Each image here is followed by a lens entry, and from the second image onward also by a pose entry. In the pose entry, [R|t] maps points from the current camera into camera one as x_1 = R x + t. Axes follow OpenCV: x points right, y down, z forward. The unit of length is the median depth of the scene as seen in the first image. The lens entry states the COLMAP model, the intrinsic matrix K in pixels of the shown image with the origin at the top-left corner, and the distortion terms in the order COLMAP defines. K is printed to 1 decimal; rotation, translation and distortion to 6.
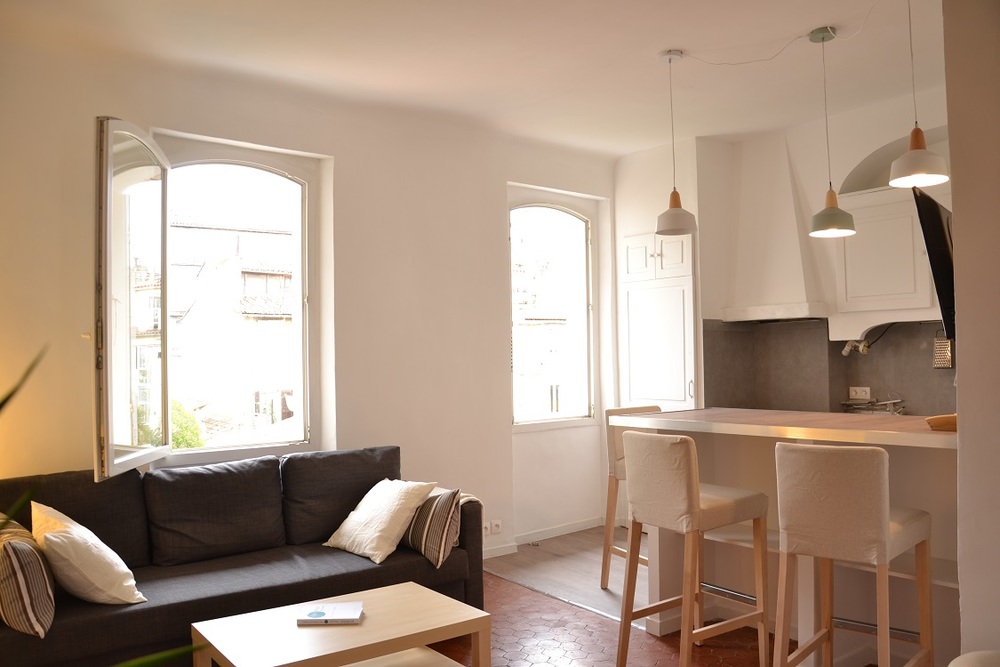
lens RADIAL K [[787.2, 0, 496.2], [0, 787.2, 338.0], [0, 0, 1]] dist [-0.123593, 0.019437]
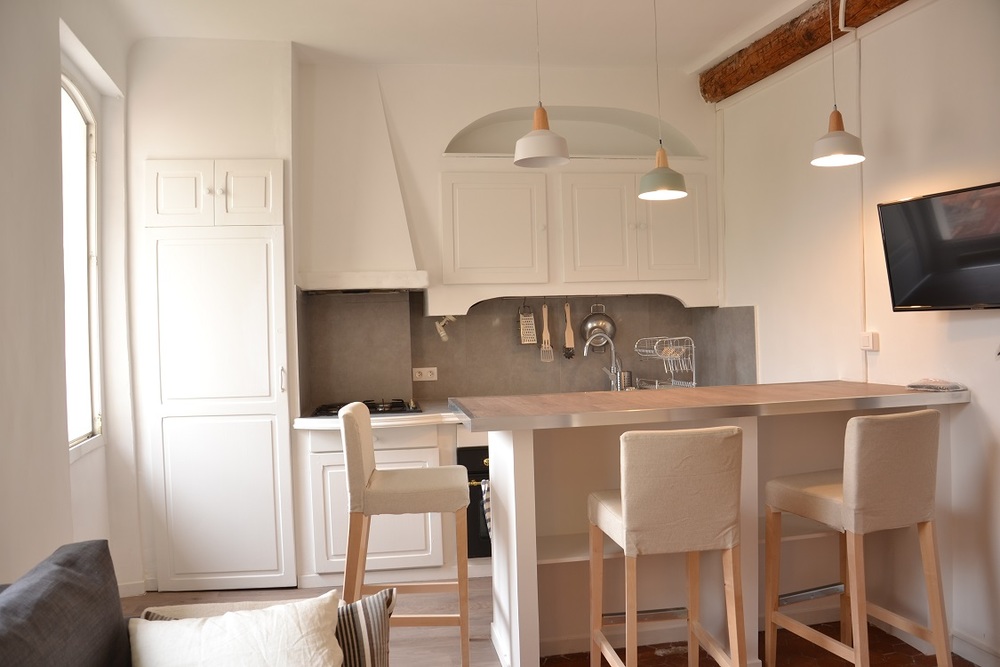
lens RADIAL K [[787.2, 0, 502.0], [0, 787.2, 334.6], [0, 0, 1]] dist [-0.123593, 0.019437]
pose [[0.443268, -0.006007, 0.896369, -0.345330], [-0.002795, 0.999963, 0.008084, 0.017757], [-0.896385, -0.006089, 0.443235, 0.533667]]
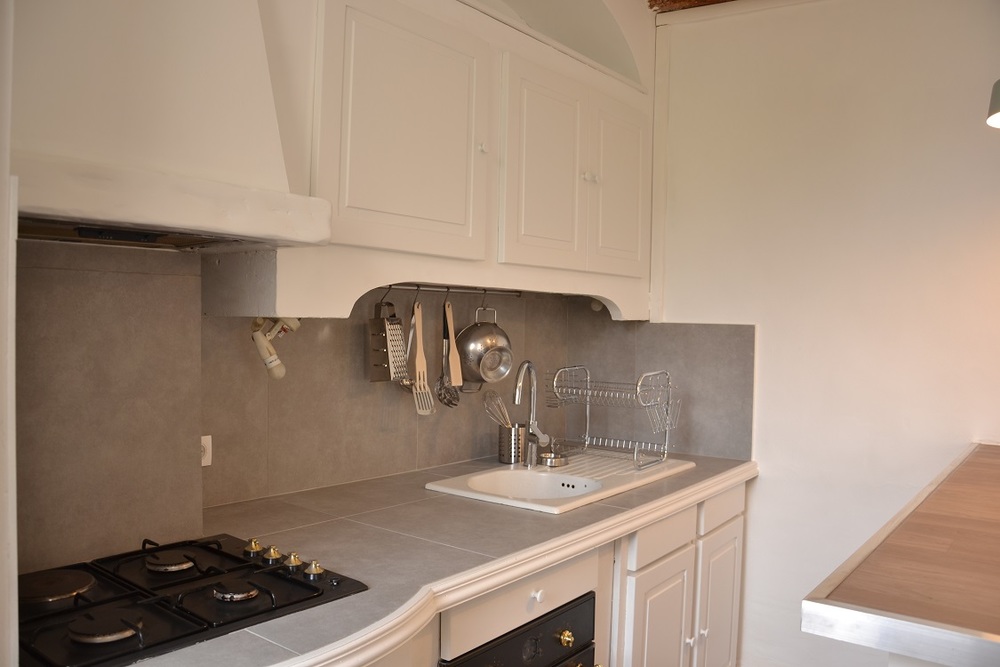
lens RADIAL K [[787.2, 0, 498.9], [0, 787.2, 334.9], [0, 0, 1]] dist [-0.123593, 0.019437]
pose [[-0.260287, -0.001753, 0.965530, 0.068373], [-0.037440, 0.999265, -0.008279, 0.010791], [-0.964805, -0.038304, -0.260162, 1.012260]]
